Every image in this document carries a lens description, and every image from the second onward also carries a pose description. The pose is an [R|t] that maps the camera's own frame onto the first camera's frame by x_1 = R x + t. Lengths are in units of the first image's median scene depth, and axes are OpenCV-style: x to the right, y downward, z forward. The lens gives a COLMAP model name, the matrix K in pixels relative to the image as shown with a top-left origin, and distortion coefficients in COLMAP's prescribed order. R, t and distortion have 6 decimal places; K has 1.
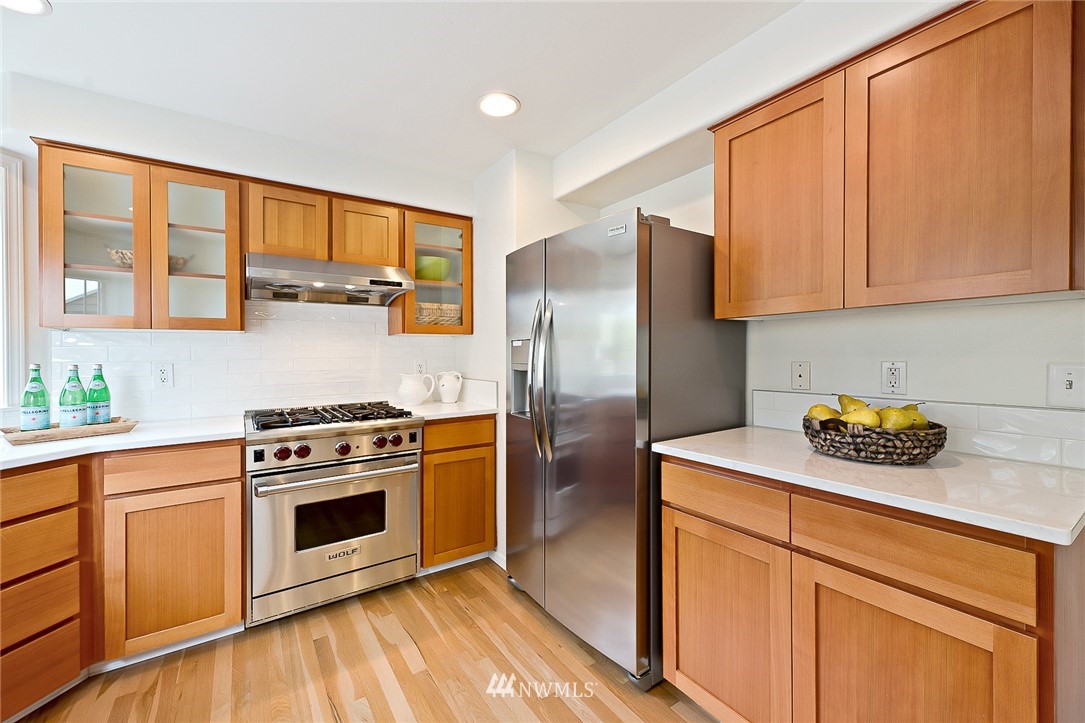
lens RADIAL K [[434.3, 0, 540.9], [0, 434.3, 346.4], [0, 0, 1]] dist [0.016265, -0.000475]
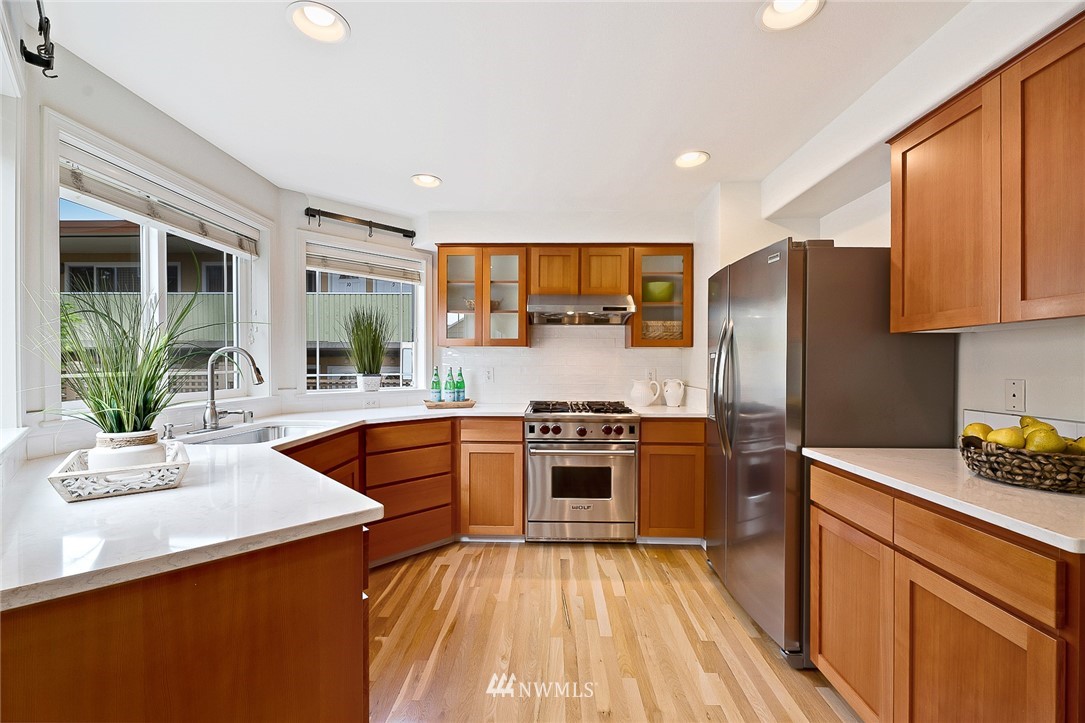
lens RADIAL K [[434.3, 0, 540.9], [0, 434.3, 346.4], [0, 0, 1]] dist [0.016265, -0.000475]
pose [[0.813546, -0.008917, -0.581432, 0.266375], [-0.003278, 0.999796, -0.019919, -0.008221], [0.581492, 0.018111, 0.813351, -0.219846]]
